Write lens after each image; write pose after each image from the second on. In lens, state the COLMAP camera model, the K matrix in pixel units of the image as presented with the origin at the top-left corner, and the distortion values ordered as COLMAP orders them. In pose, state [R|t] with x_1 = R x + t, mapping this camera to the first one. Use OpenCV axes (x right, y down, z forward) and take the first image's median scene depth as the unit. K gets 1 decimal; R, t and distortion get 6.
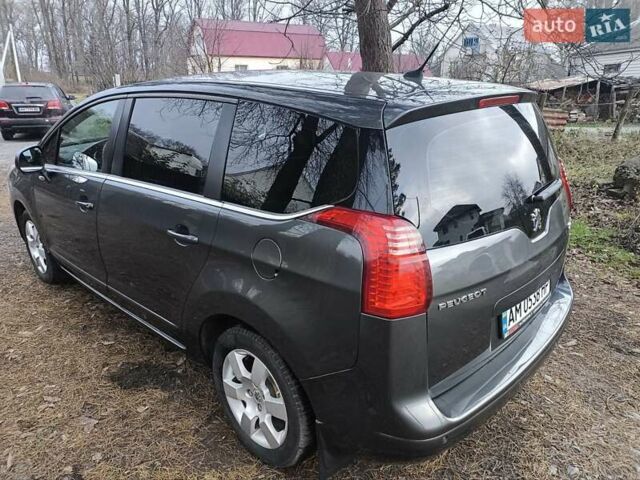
lens RADIAL K [[466.8, 0, 319.5], [0, 466.8, 239.8], [0, 0, 1]] dist [0.037992, -0.030984]
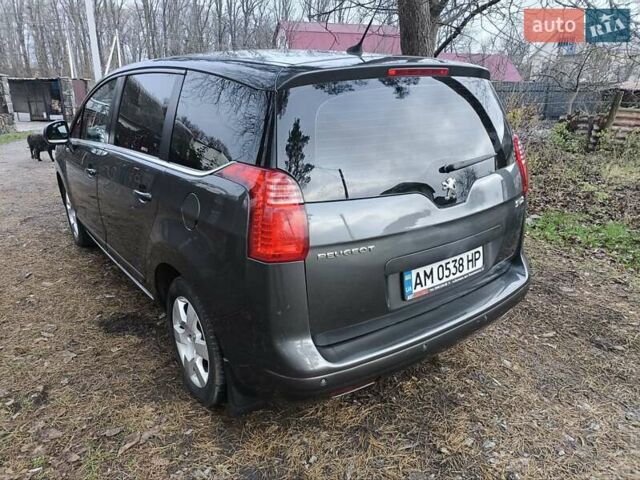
lens RADIAL K [[462.9, 0, 317.9], [0, 462.9, 240.7], [0, 0, 1]] dist [0.085561, -0.107113]
pose [[0.985115, 0.058999, -0.161454, 0.287109], [-0.059154, 0.998241, 0.003850, 0.068926], [0.161398, 0.005758, 0.986873, -0.040998]]
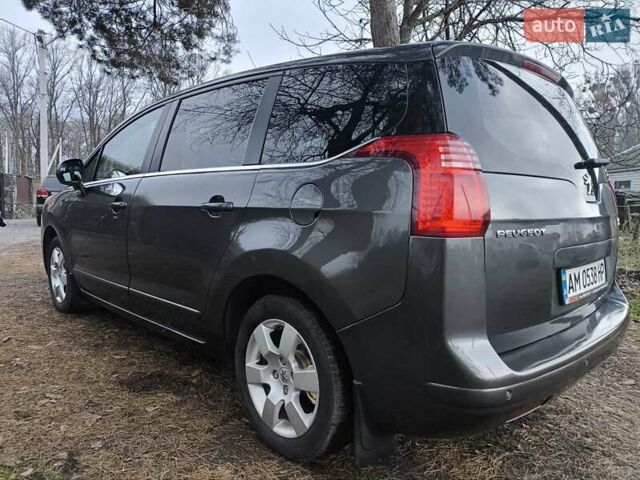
lens RADIAL K [[462.9, 0, 317.9], [0, 462.9, 240.7], [0, 0, 1]] dist [0.085561, -0.107113]
pose [[0.998629, 0.035951, -0.038049, -0.039360], [-0.043922, 0.970901, -0.235419, 0.260576], [0.028478, 0.236768, 0.971149, 0.068766]]
